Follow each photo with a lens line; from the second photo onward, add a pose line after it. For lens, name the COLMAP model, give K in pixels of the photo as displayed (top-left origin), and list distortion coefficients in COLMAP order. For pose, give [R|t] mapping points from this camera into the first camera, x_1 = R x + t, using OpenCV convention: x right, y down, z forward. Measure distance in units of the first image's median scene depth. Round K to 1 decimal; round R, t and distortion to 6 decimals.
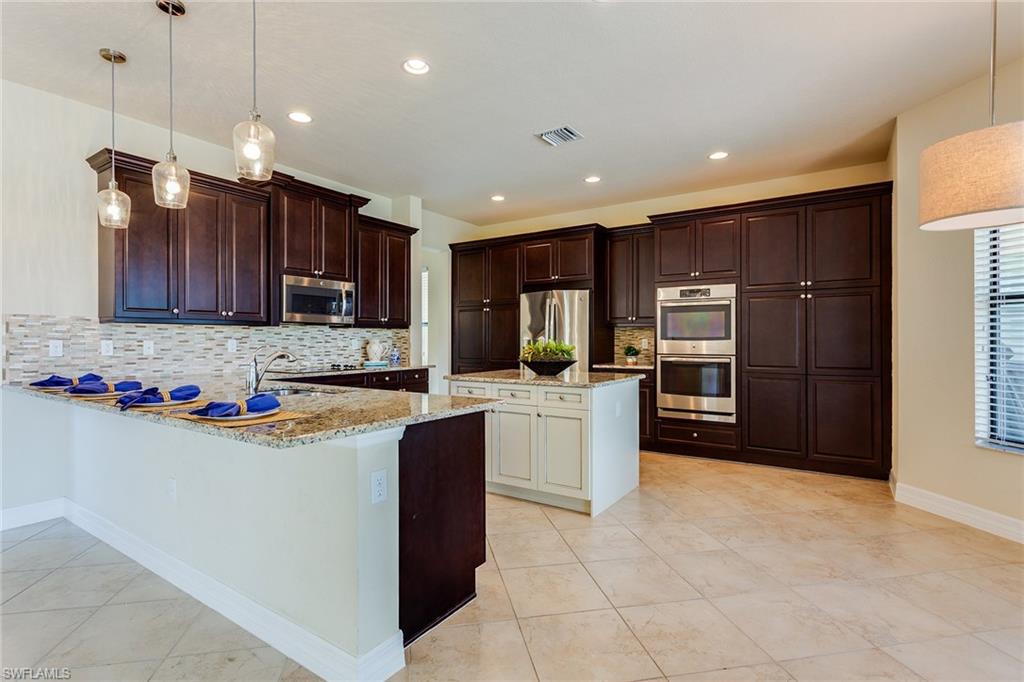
lens RADIAL K [[486.8, 0, 508.1], [0, 486.8, 341.2], [0, 0, 1]] dist [0.013174, 0.000561]
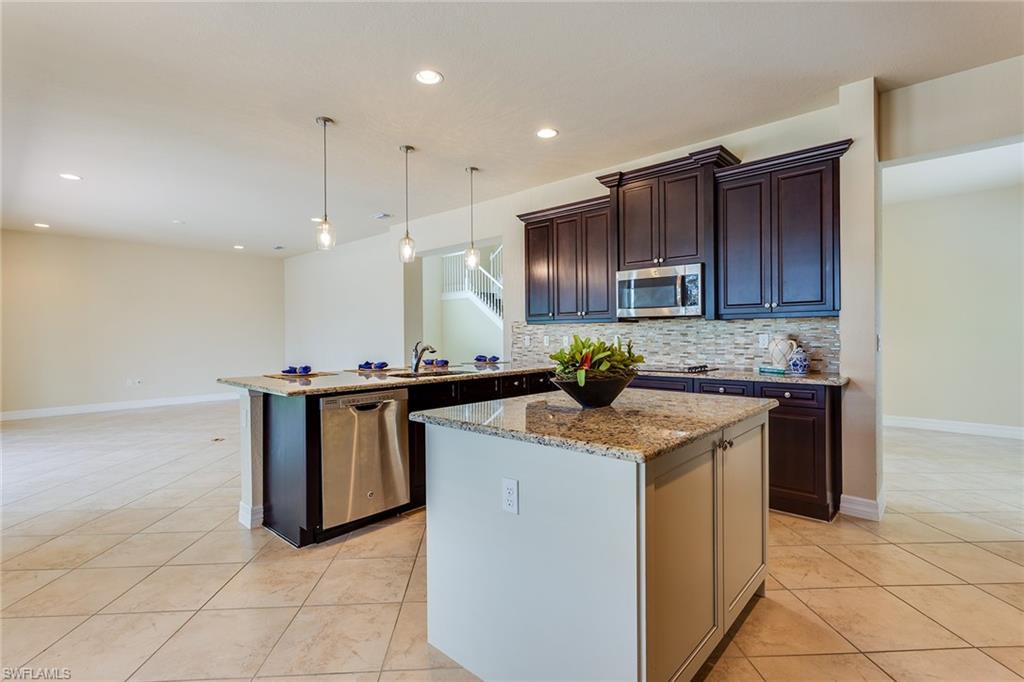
lens RADIAL K [[486.8, 0, 509.8], [0, 486.8, 334.4], [0, 0, 1]] dist [0.013174, 0.000561]
pose [[-0.138233, 0.005016, -0.990387, 0.553299], [0.005224, 0.999977, 0.004336, -0.010811], [0.990386, -0.004575, -0.138256, 0.871958]]
